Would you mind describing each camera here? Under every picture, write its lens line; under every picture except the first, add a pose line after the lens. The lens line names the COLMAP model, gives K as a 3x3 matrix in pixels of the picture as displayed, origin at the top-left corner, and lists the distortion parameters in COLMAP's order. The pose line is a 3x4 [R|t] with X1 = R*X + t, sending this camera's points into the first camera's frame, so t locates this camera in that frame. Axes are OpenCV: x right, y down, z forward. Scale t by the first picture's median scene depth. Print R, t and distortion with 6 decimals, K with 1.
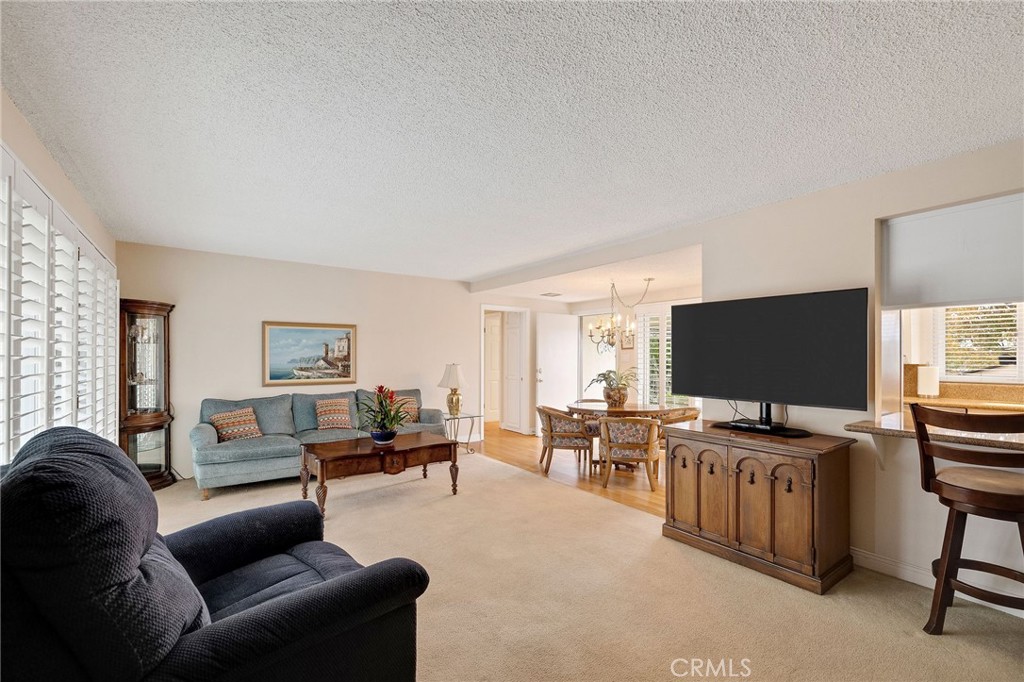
lens RADIAL K [[442.4, 0, 509.5], [0, 442.4, 357.8], [0, 0, 1]] dist [0.001079, 0.000265]
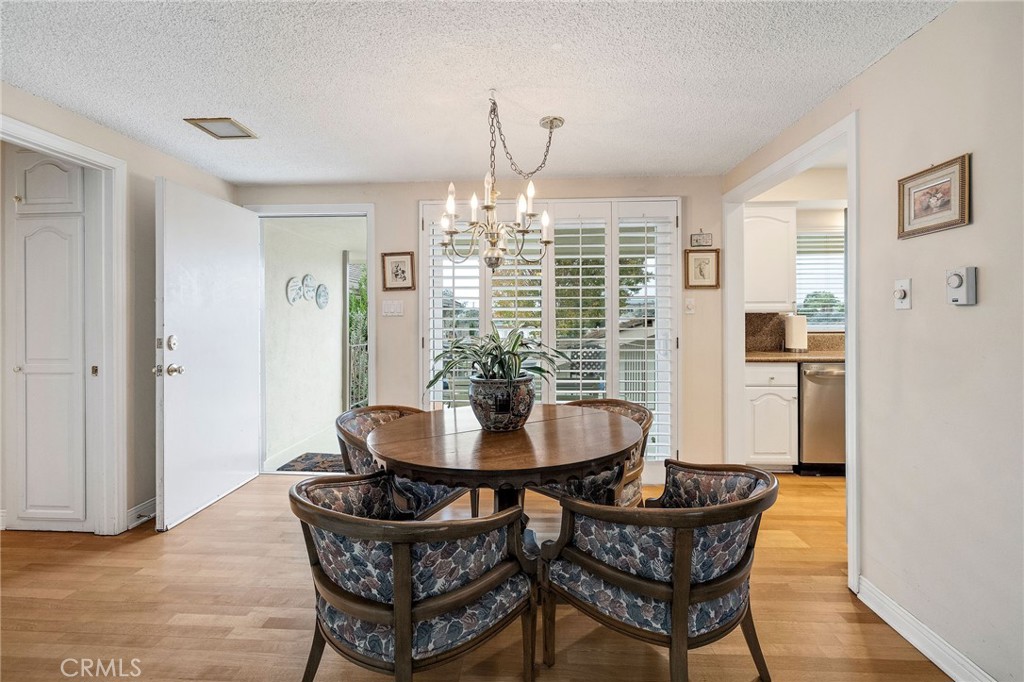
lens RADIAL K [[432.2, 0, 509.4], [0, 432.2, 317.5], [0, 0, 1]] dist [0.000221, -0.000006]
pose [[0.618175, -0.006847, 0.786011, -0.063387], [0.009478, 0.999954, 0.001256, 0.019648], [-0.785983, 0.006673, 0.618212, 1.007090]]
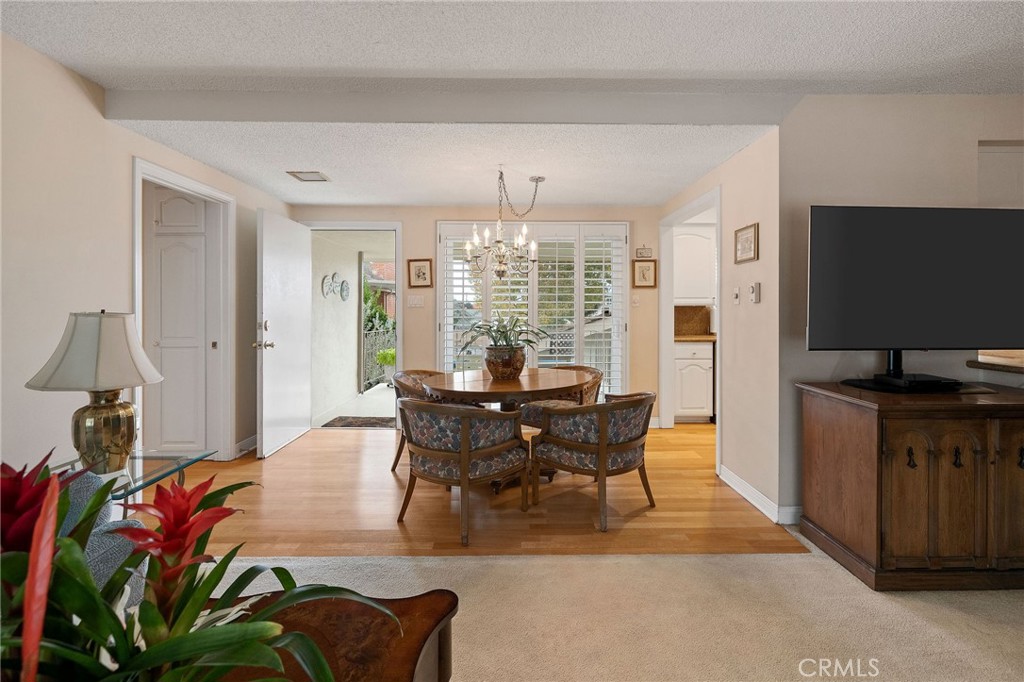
lens RADIAL K [[443.7, 0, 515.1], [0, 443.7, 310.8], [0, 0, 1]] dist [-0.001076, -0.000128]
pose [[0.570488, -0.007943, 0.821268, -0.324816], [0.005585, 0.999968, 0.005791, 0.020039], [-0.821287, 0.001283, 0.570513, 0.850268]]
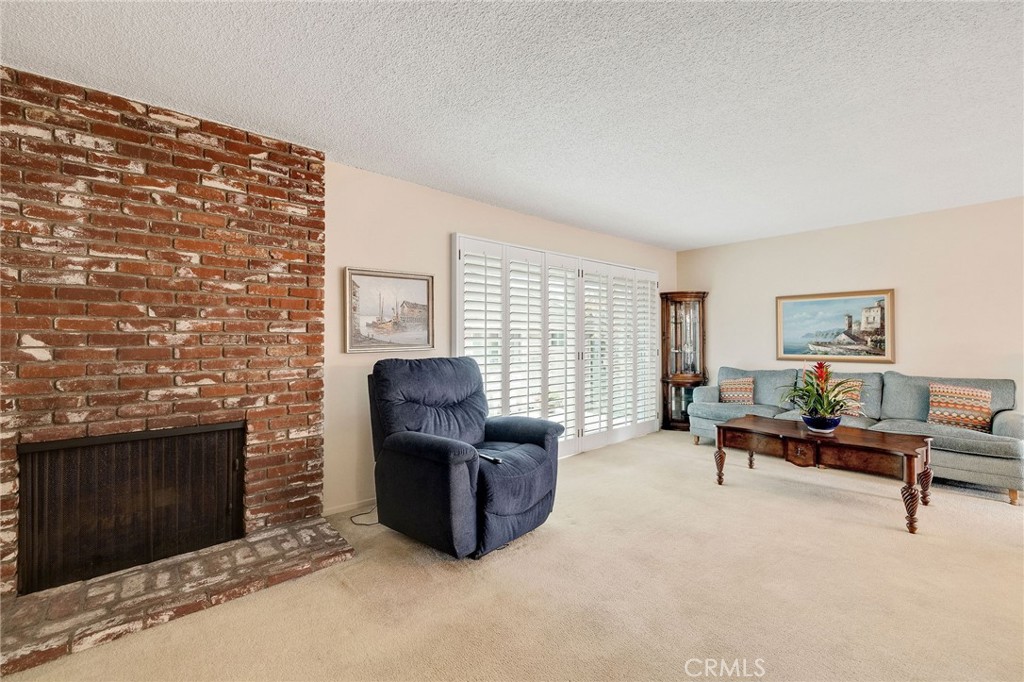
lens RADIAL K [[430.3, 0, 509.4], [0, 430.3, 334.0], [0, 0, 1]] dist [-0.002256, -0.000161]
pose [[0.097489, -0.011751, -0.995167, 0.442729], [-0.000541, 0.999930, -0.011861, 0.019148], [0.995236, 0.001694, 0.097476, 0.326689]]
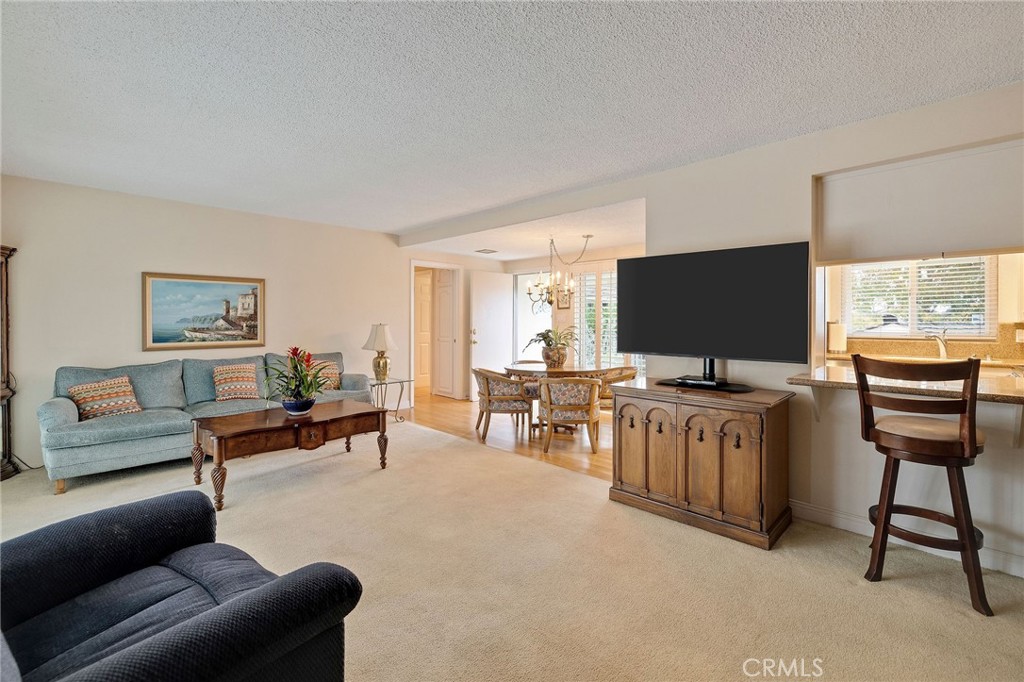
lens RADIAL K [[450.8, 0, 513.0], [0, 450.8, 319.6], [0, 0, 1]] dist [0.000600, 0.000190]
pose [[0.986152, -0.002411, 0.165825, -0.016683], [0.003064, 0.999989, -0.003680, 0.013013], [-0.165815, 0.004137, 0.986148, 0.059844]]
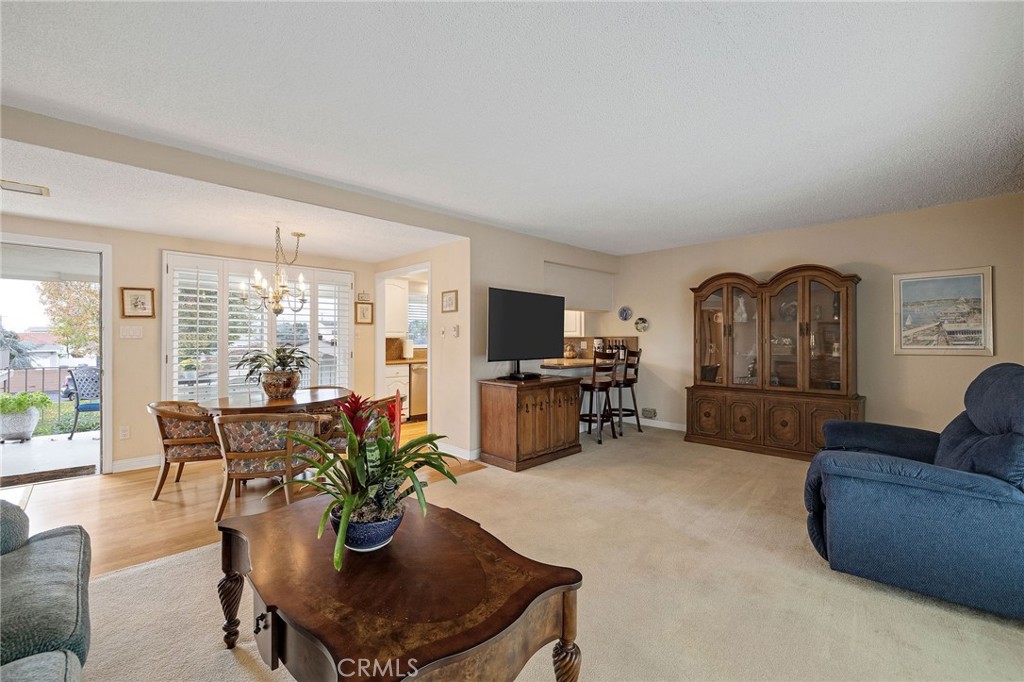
lens RADIAL K [[437.4, 0, 510.1], [0, 437.4, 337.0], [0, 0, 1]] dist [0.000104, -0.000005]
pose [[-0.160628, 0.001859, 0.987013, -0.702918], [0.003208, 0.999994, -0.001362, 0.016221], [-0.987010, 0.002948, -0.160633, 0.977836]]
